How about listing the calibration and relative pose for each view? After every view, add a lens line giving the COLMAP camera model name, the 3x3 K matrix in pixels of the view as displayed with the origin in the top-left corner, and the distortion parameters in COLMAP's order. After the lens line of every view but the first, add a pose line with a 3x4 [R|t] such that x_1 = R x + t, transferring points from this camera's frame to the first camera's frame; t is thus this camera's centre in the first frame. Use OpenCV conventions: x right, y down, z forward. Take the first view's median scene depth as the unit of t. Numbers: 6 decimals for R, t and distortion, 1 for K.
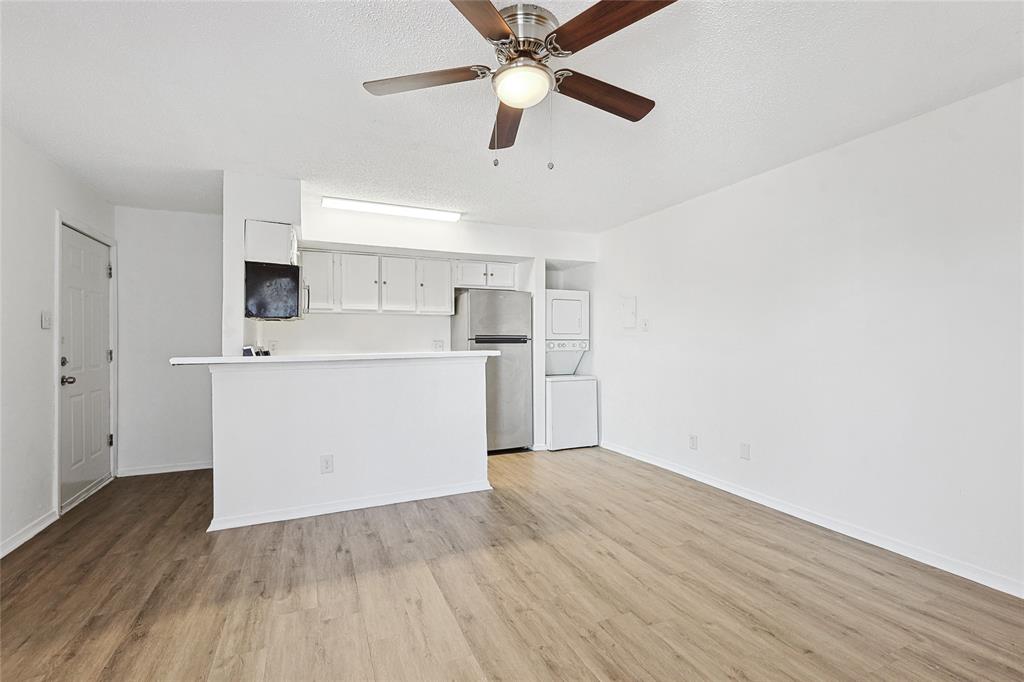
lens RADIAL K [[457.5, 0, 518.7], [0, 457.5, 341.2], [0, 0, 1]] dist [-0.001112, 0.002067]
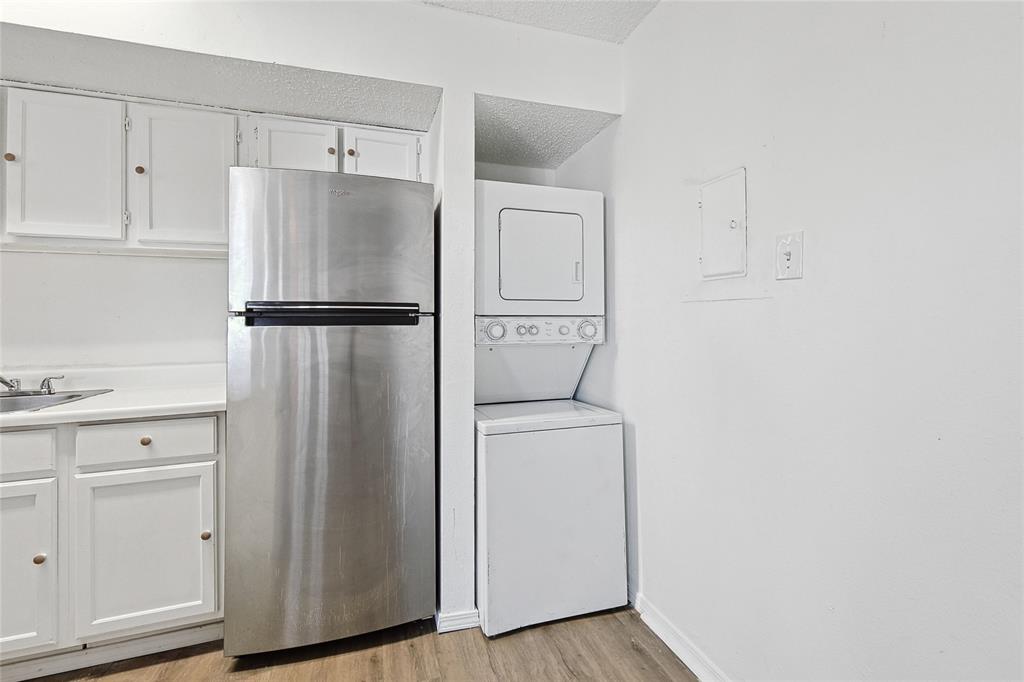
lens RADIAL K [[457.5, 0, 514.2], [0, 457.5, 313.6], [0, 0, 1]] dist [-0.001112, 0.002067]
pose [[0.993004, -0.005030, -0.117973, 0.163848], [0.002350, 0.999736, -0.022844, 0.004614], [0.118057, 0.022407, 0.992754, 0.800866]]
